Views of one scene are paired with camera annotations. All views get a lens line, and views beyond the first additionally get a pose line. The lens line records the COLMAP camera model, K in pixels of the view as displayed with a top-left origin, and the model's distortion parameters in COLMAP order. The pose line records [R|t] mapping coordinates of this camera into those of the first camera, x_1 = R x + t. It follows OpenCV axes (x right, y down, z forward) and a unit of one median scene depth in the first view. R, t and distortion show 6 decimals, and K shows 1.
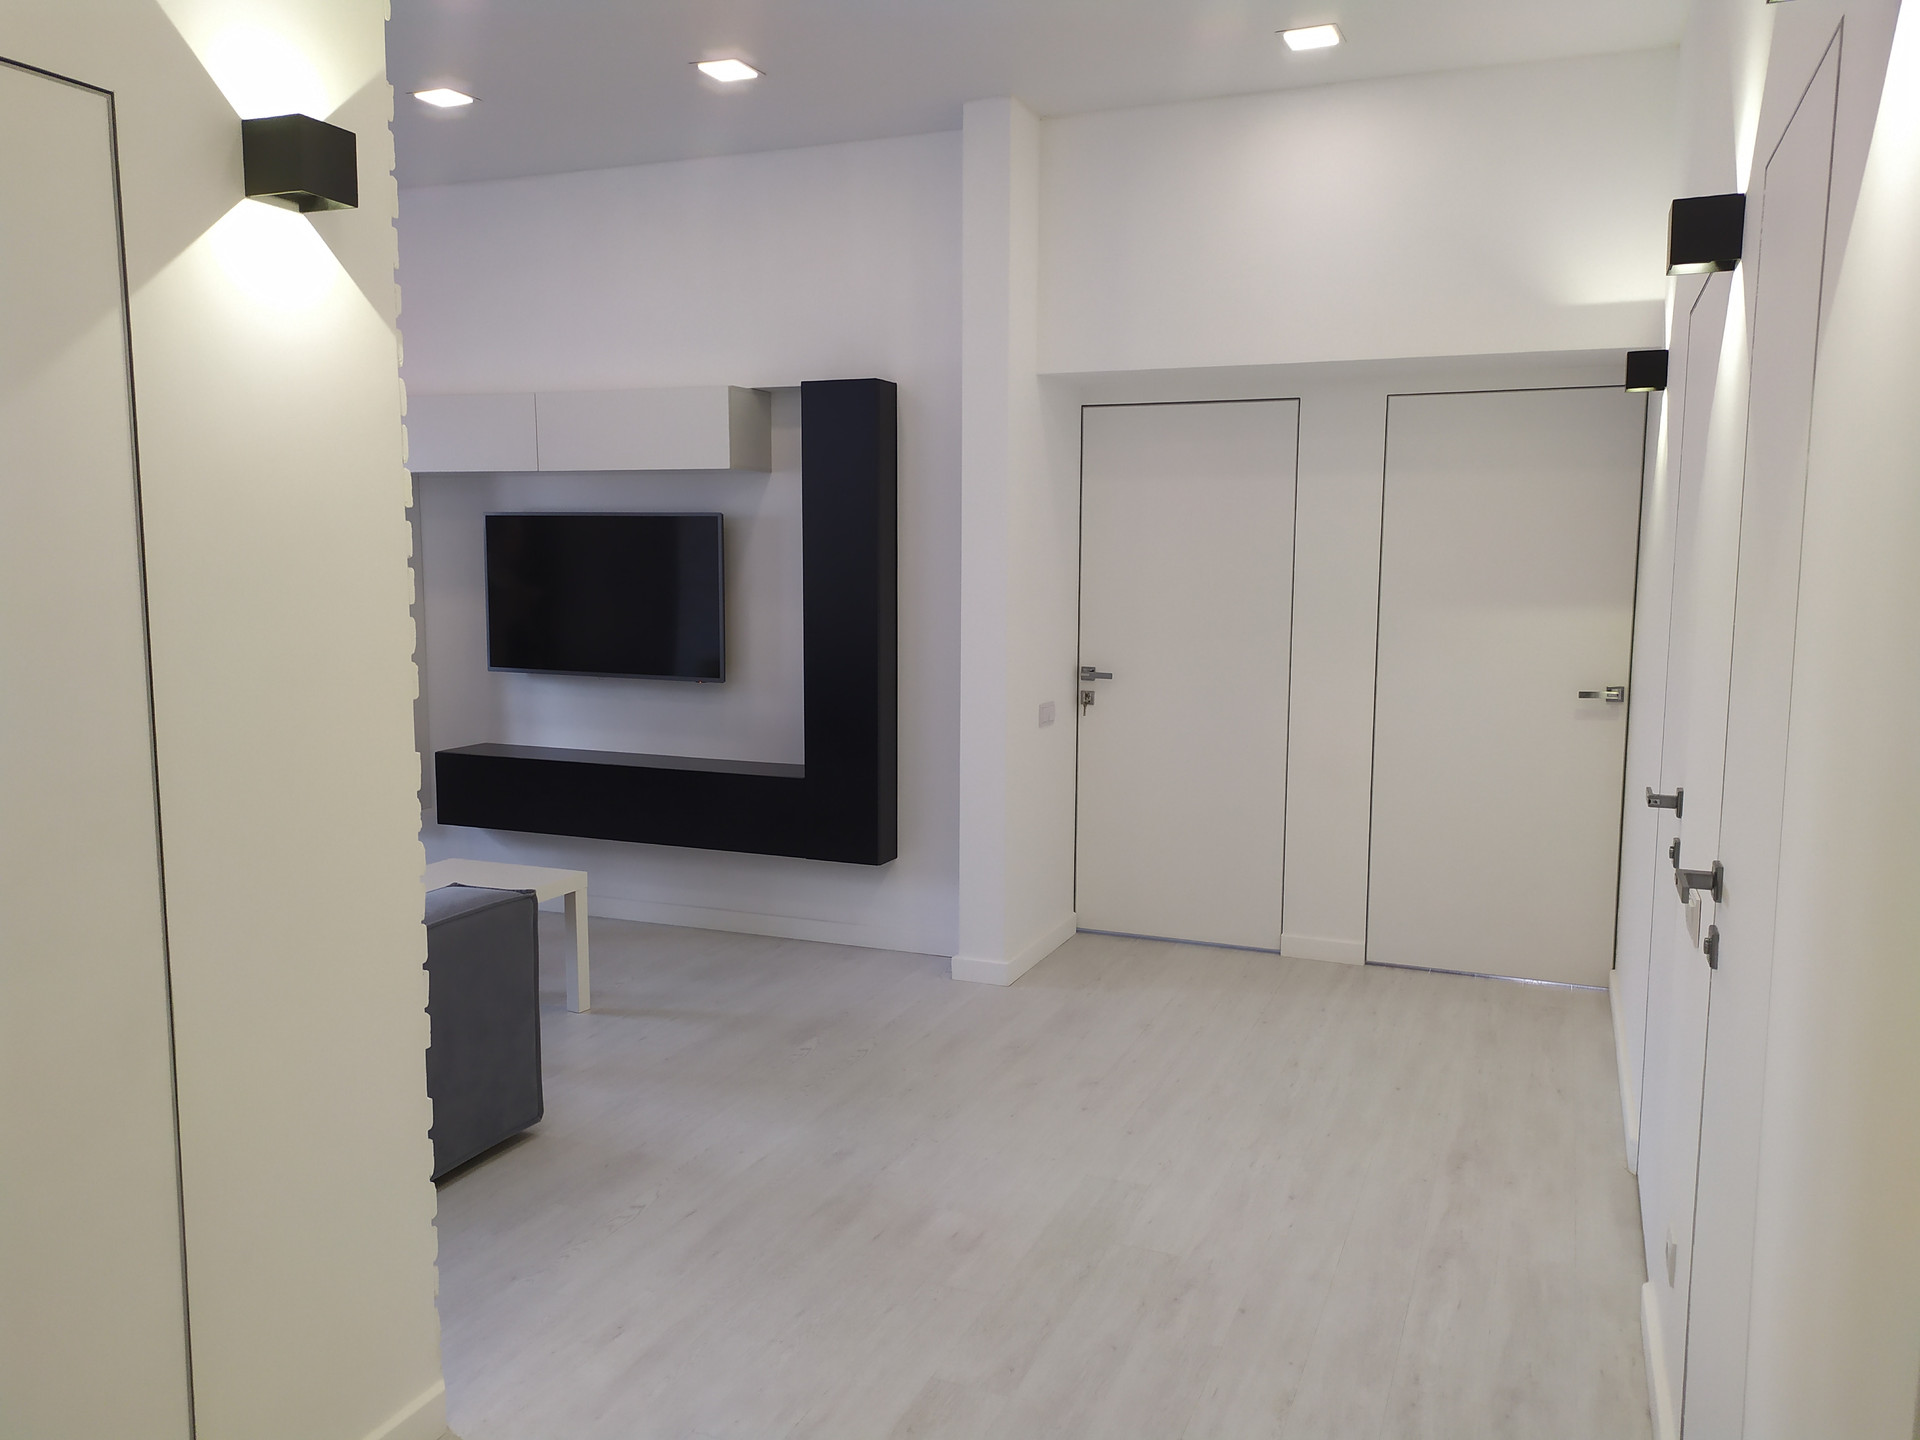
lens RADIAL K [[1447.1, 0, 965.0], [0, 1447.1, 720.5], [0, 0, 1]] dist [0.064659, -0.066550]
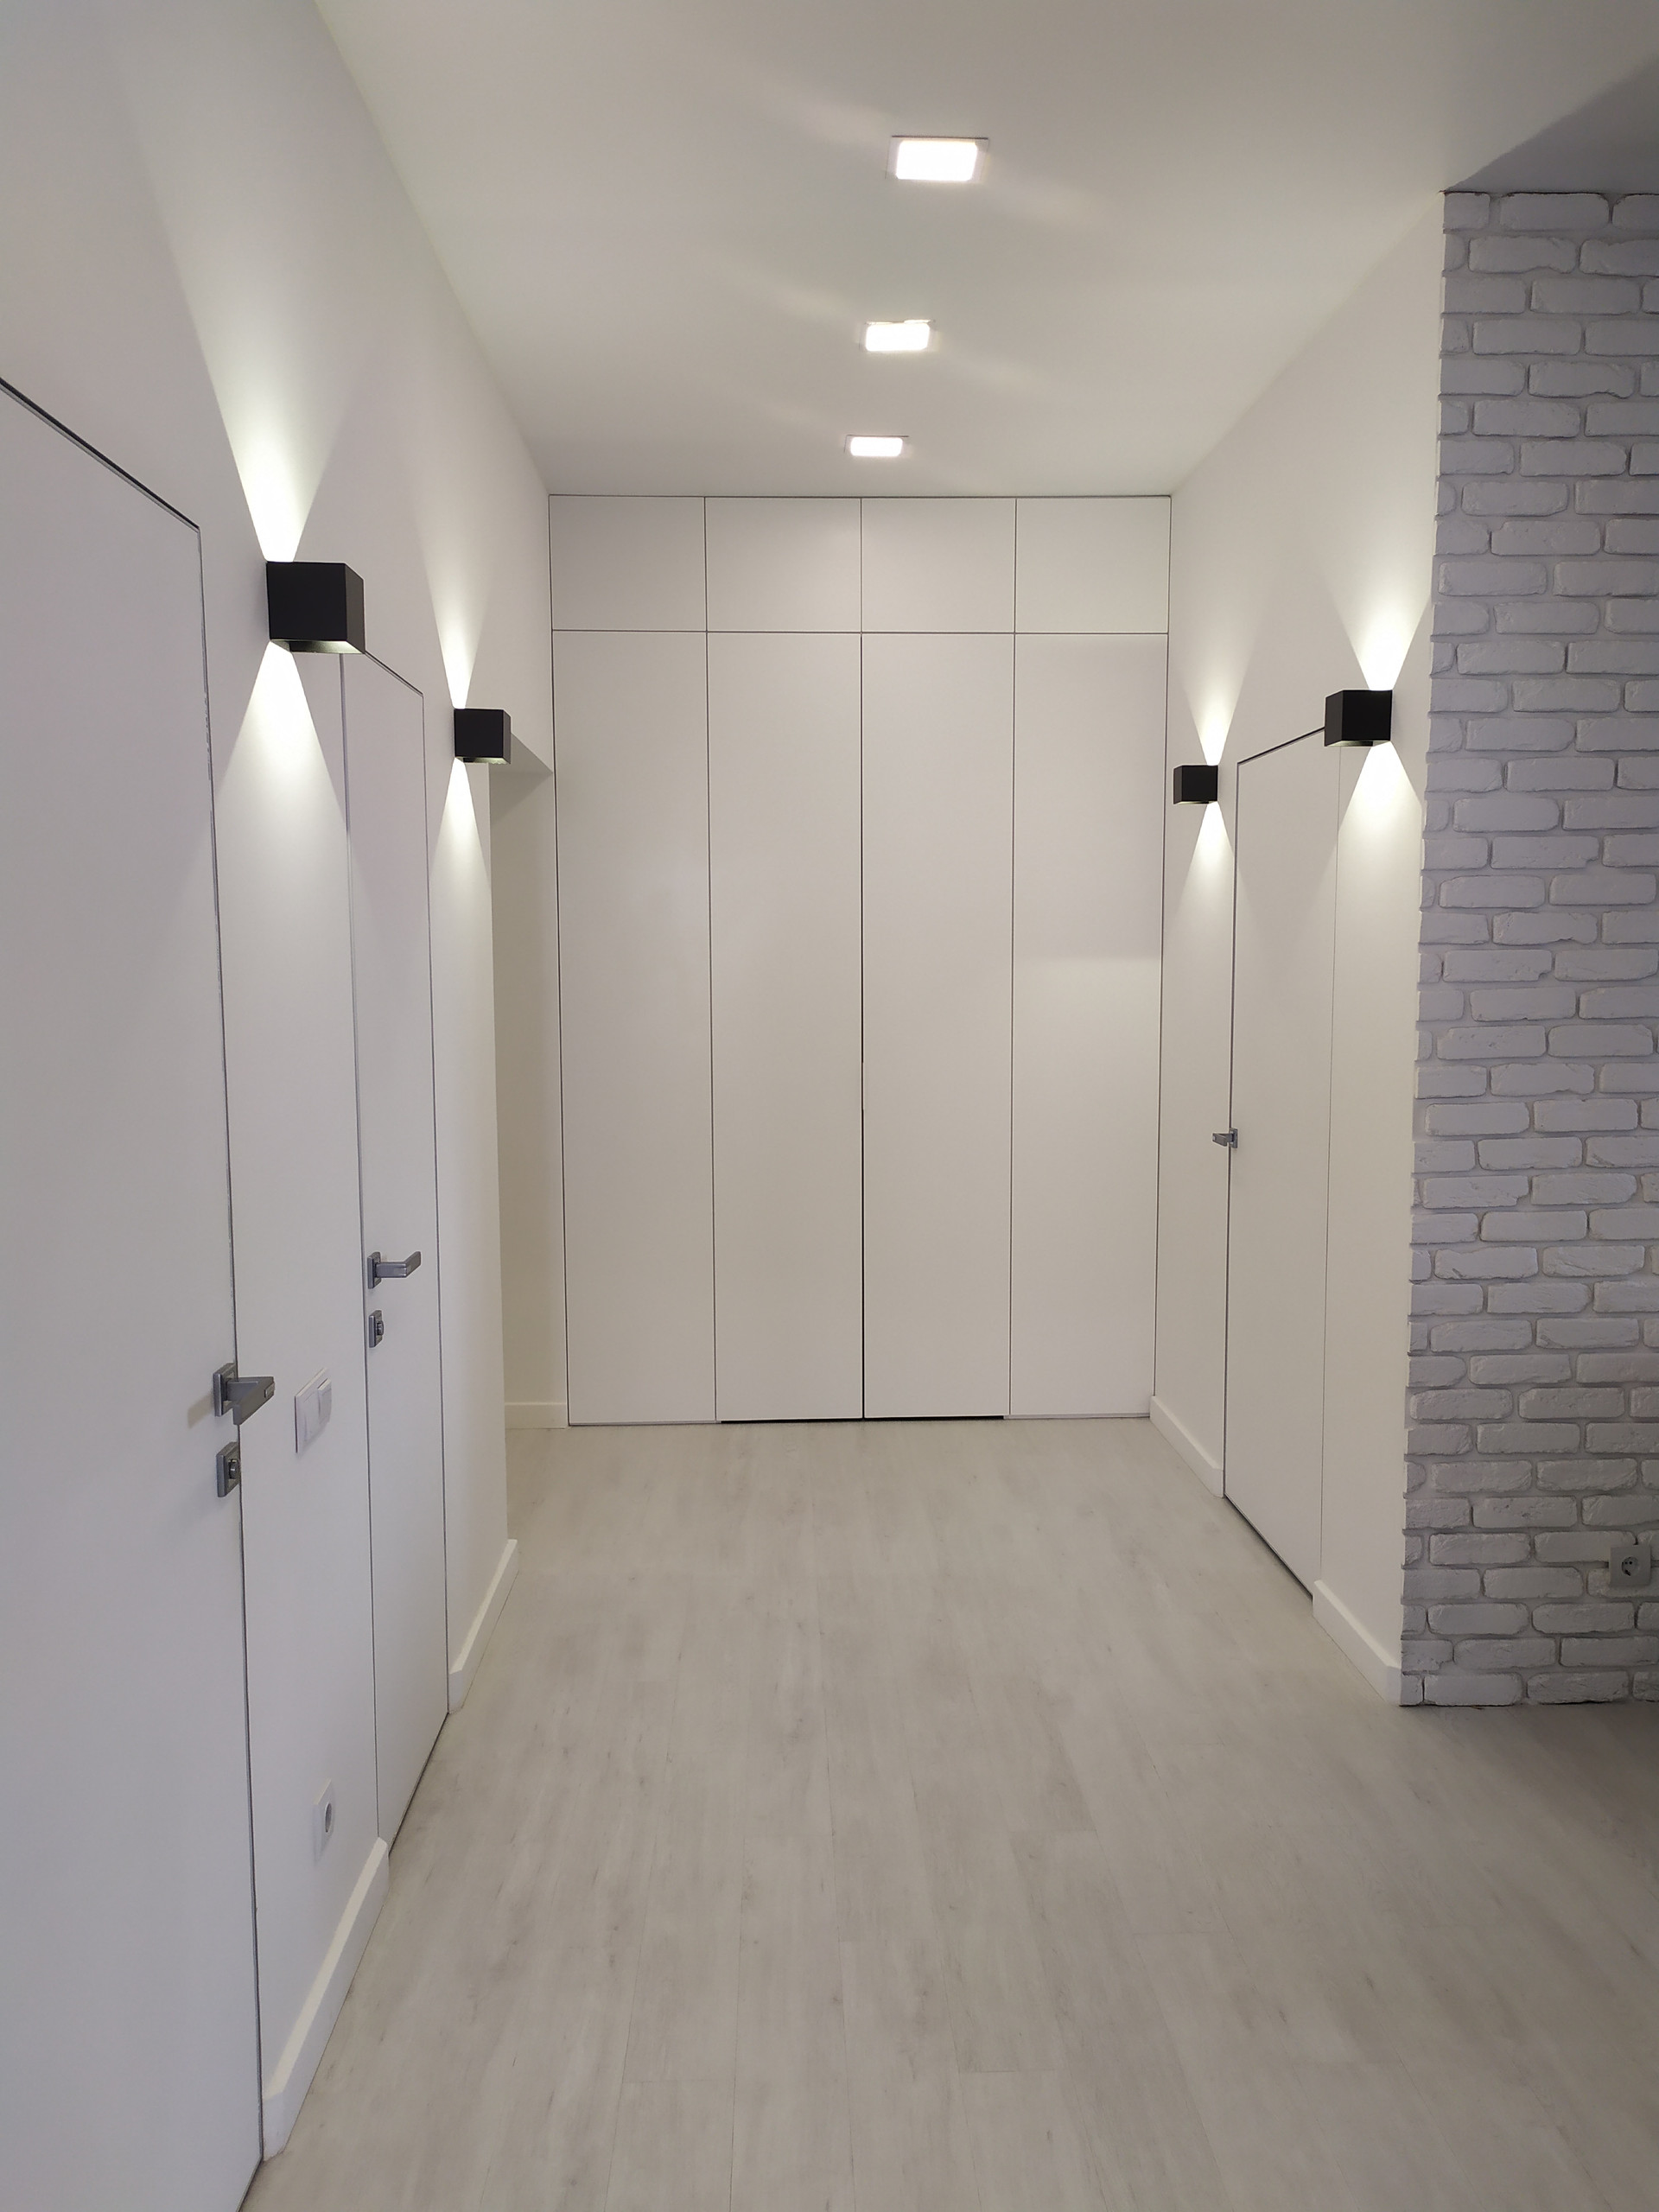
lens RADIAL K [[1667.2, 0, 822.9], [0, 1667.2, 1119.5], [0, 0, 1]] dist [0.064659, -0.066550]
pose [[-0.914535, 0.037521, -0.402762, 0.586990], [-0.048661, 0.978253, 0.201628, -0.231497], [0.401568, 0.203994, -0.892821, 1.870112]]
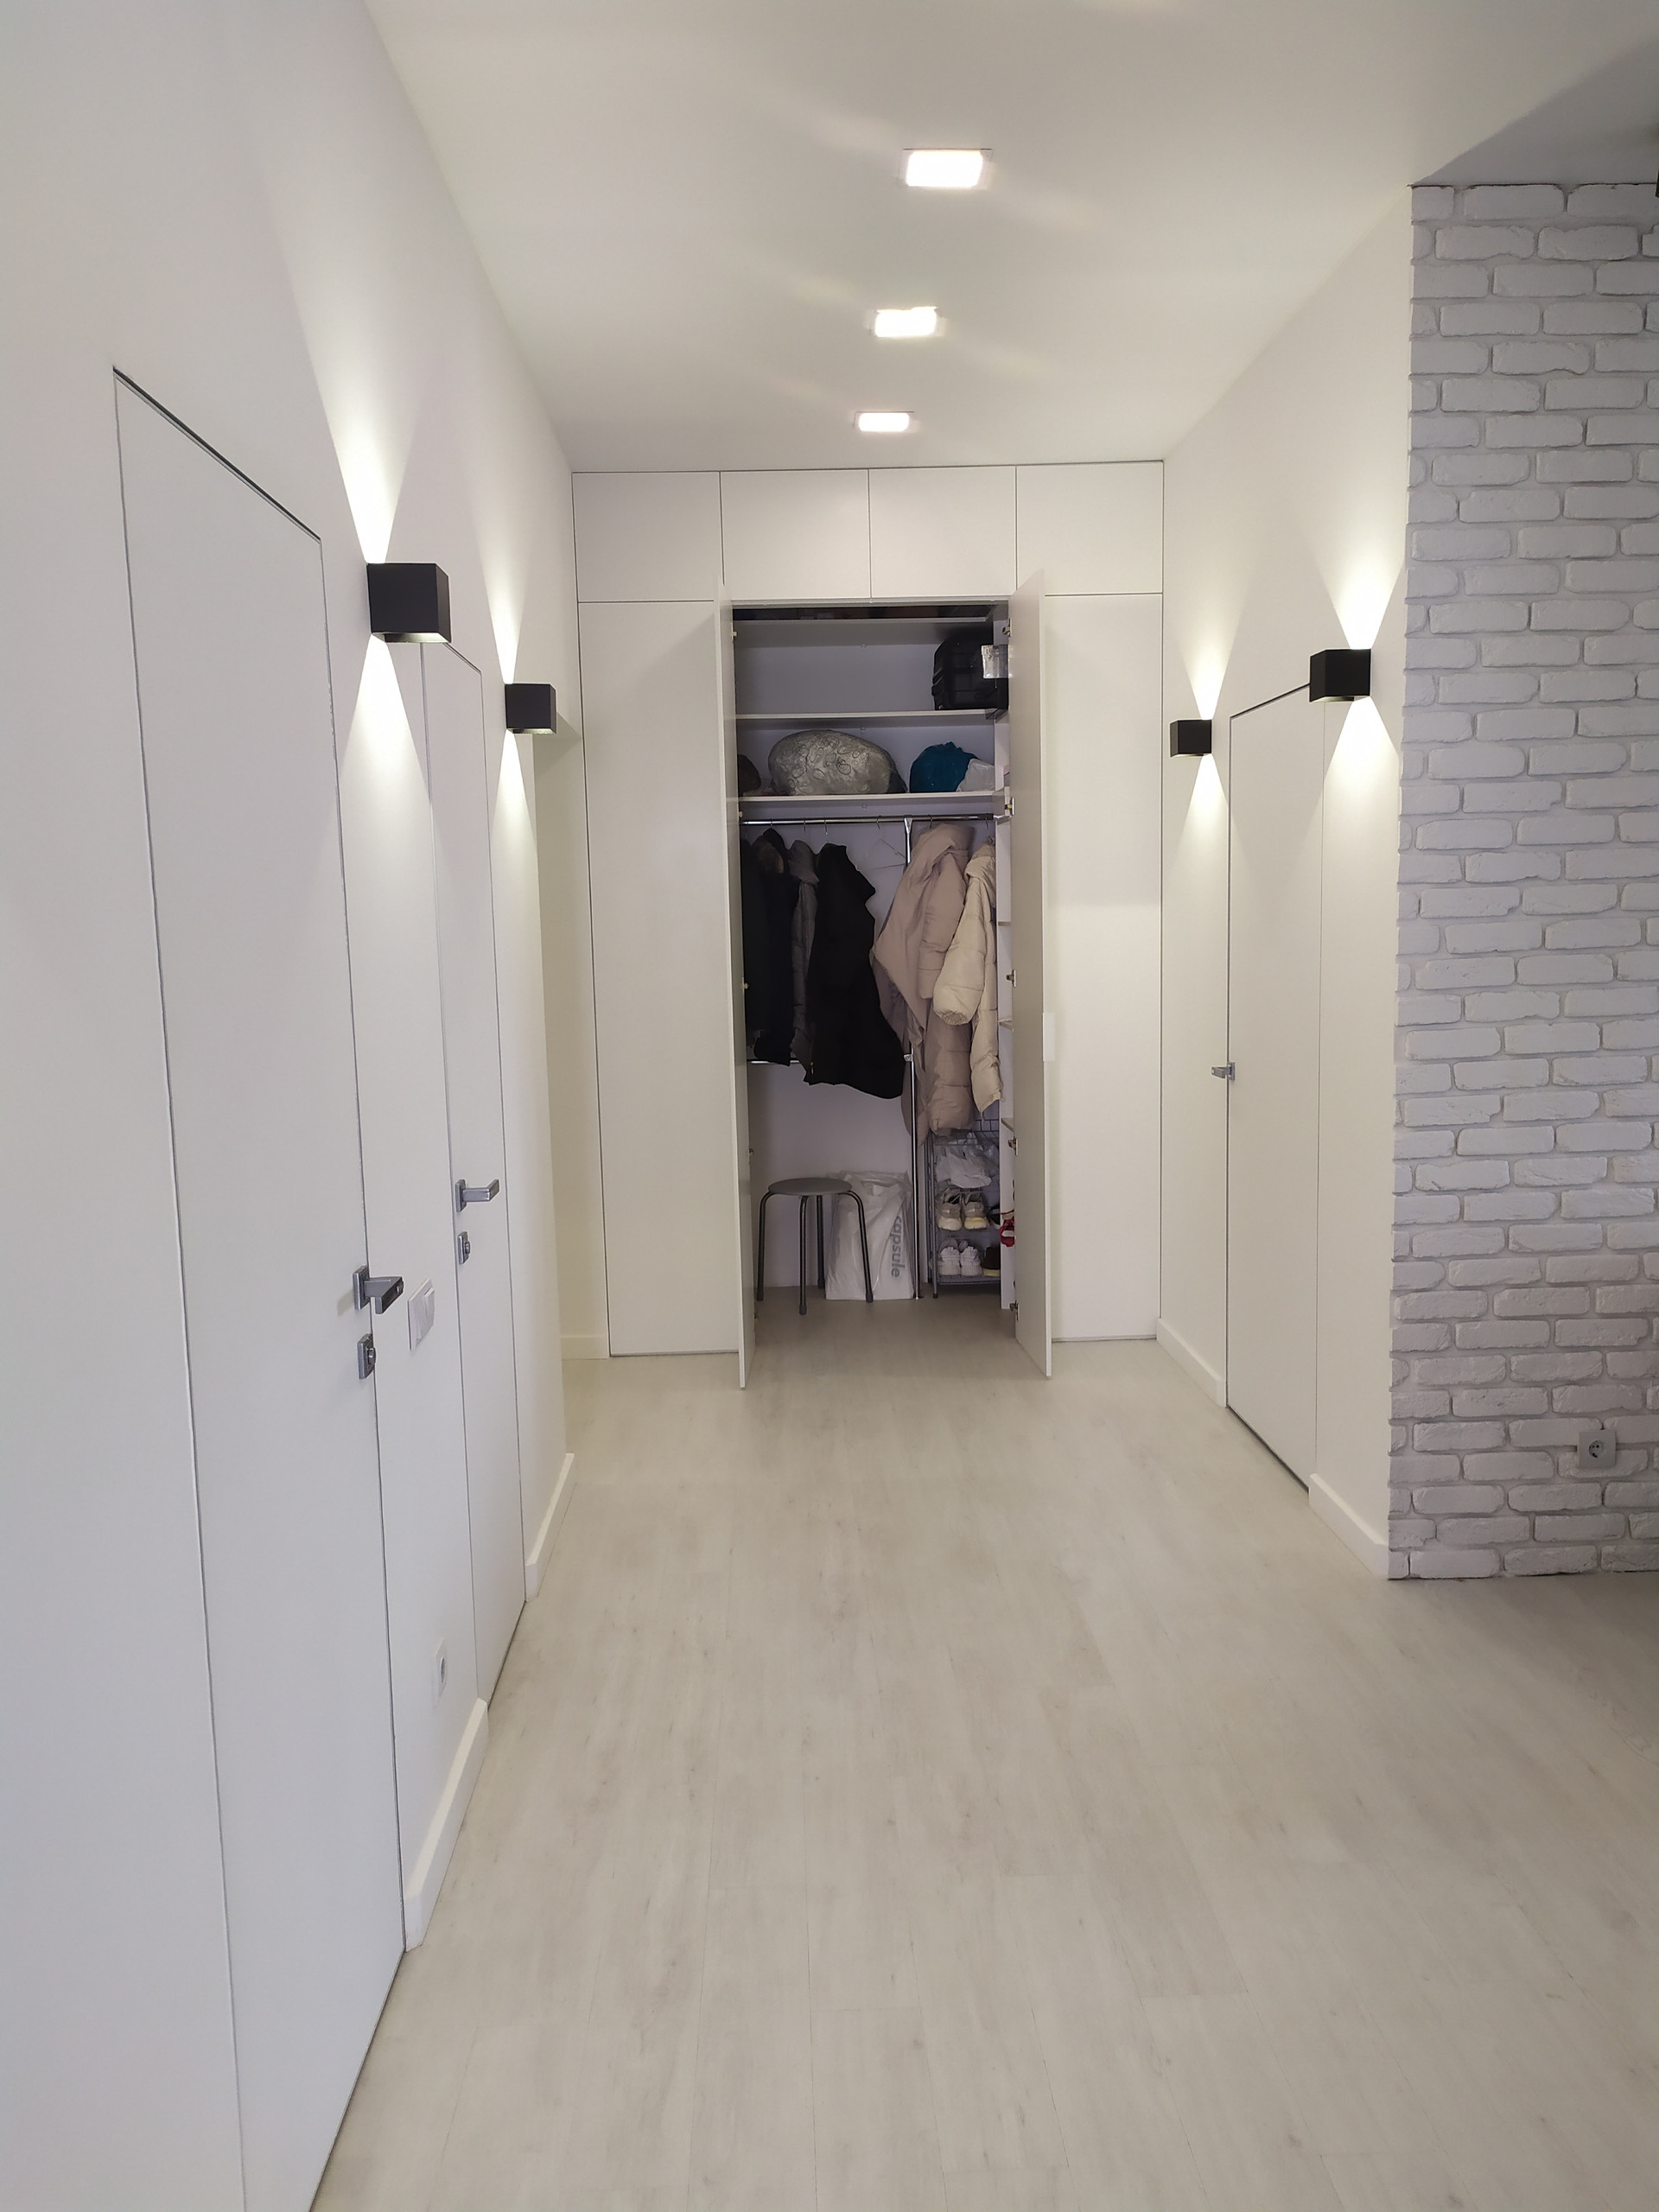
lens RADIAL K [[1679.5, 0, 829.0], [0, 1679.5, 1121.9], [0, 0, 1]] dist [0.065130, -0.069021]
pose [[-0.911724, 0.066978, -0.405305, 0.663367], [-0.029452, 0.973423, 0.227114, -0.238937], [0.409745, 0.219002, -0.885521, 1.975408]]
